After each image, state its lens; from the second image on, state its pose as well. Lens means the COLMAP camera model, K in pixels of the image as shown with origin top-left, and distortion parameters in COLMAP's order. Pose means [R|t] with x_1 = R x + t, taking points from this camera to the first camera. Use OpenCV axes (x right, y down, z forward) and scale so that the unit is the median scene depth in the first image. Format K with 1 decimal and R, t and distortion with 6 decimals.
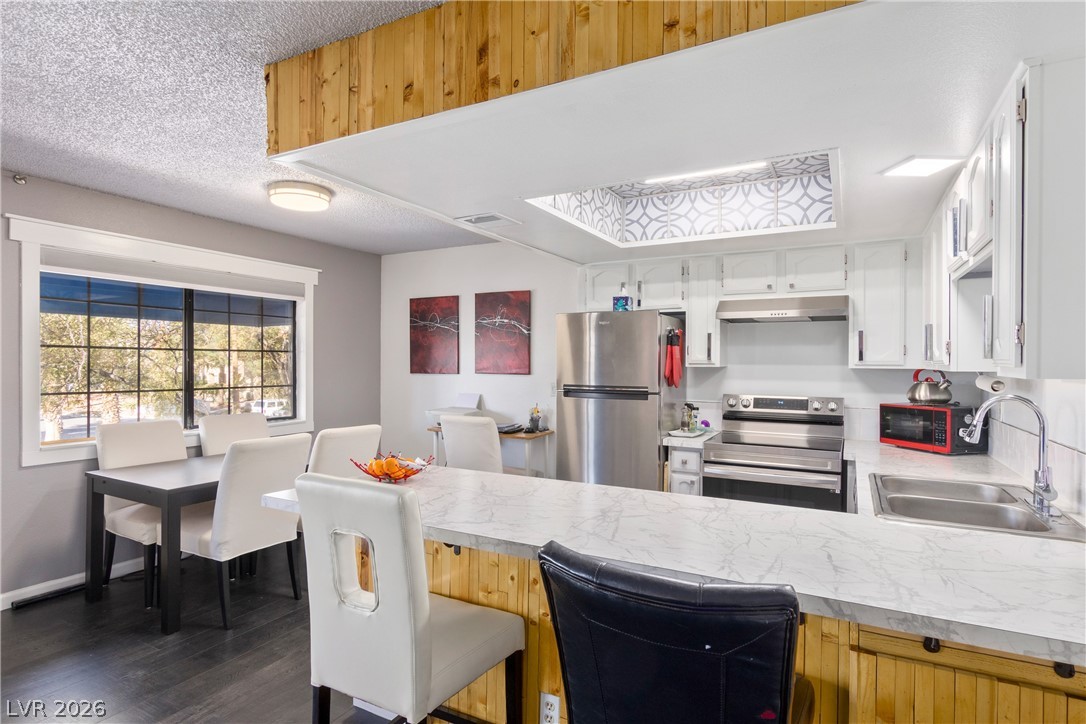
lens RADIAL K [[570.6, 0, 544.1], [0, 570.6, 366.6], [0, 0, 1]] dist [0.002560, -0.005745]
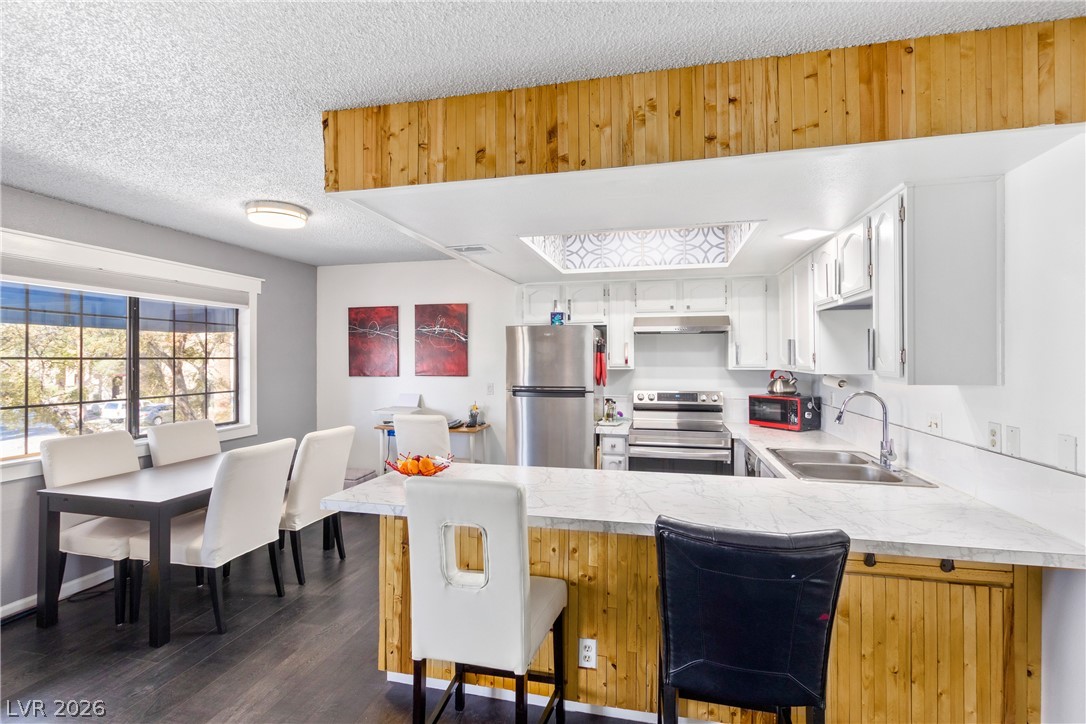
lens RADIAL K [[503.9, 0, 541.1], [0, 503.9, 354.5], [0, 0, 1]] dist [0.002933, -0.004126]
pose [[0.965106, -0.005995, 0.261789, -0.224057], [0.009394, 0.999887, -0.011732, -0.025506], [-0.261689, 0.013782, 0.965054, -0.034426]]
